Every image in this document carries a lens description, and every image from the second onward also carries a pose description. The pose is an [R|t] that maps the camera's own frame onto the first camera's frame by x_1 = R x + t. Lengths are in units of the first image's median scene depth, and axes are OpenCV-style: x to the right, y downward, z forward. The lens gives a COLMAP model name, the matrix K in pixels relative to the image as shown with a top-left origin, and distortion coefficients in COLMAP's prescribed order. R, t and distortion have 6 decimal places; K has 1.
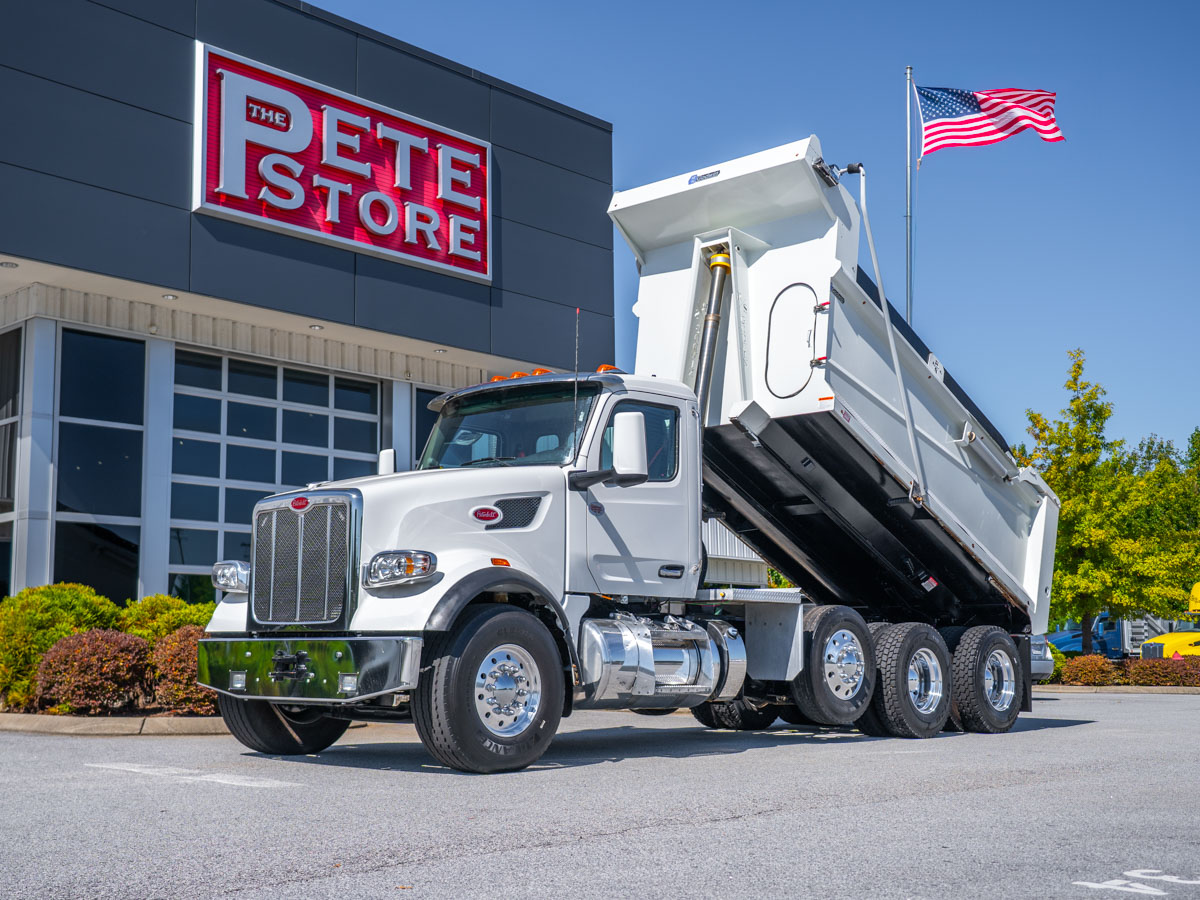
lens RADIAL K [[1506.2, 0, 597.8], [0, 1506.2, 441.7], [0, 0, 1]] dist [0.043894, 0.000000]
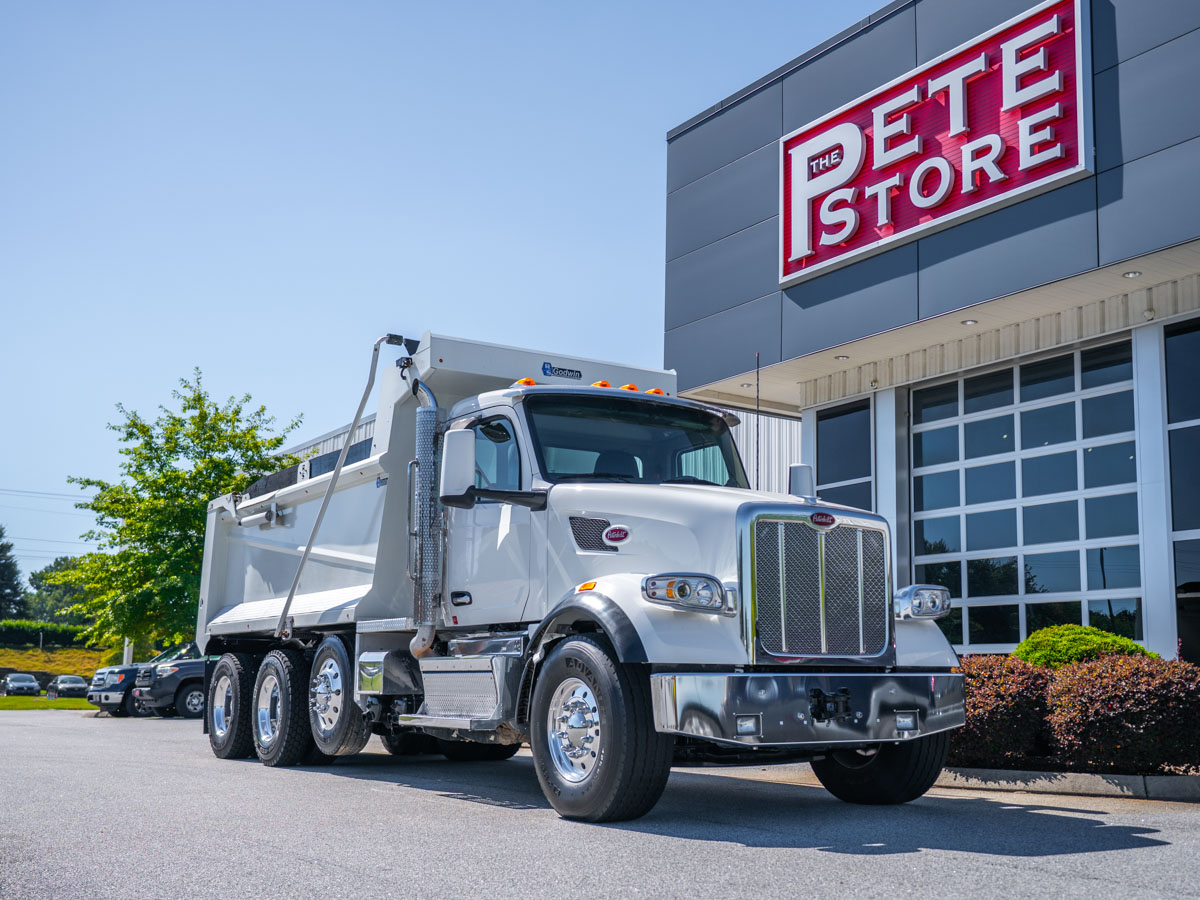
lens RADIAL K [[1354.0, 0, 565.5], [0, 1354.0, 466.5], [0, 0, 1]] dist [0.018929, 0.000000]
pose [[-0.250691, -0.166135, -0.953705, 0.650619], [0.136787, 0.969201, -0.204790, 0.145095], [0.958354, -0.181794, -0.220245, 0.965281]]
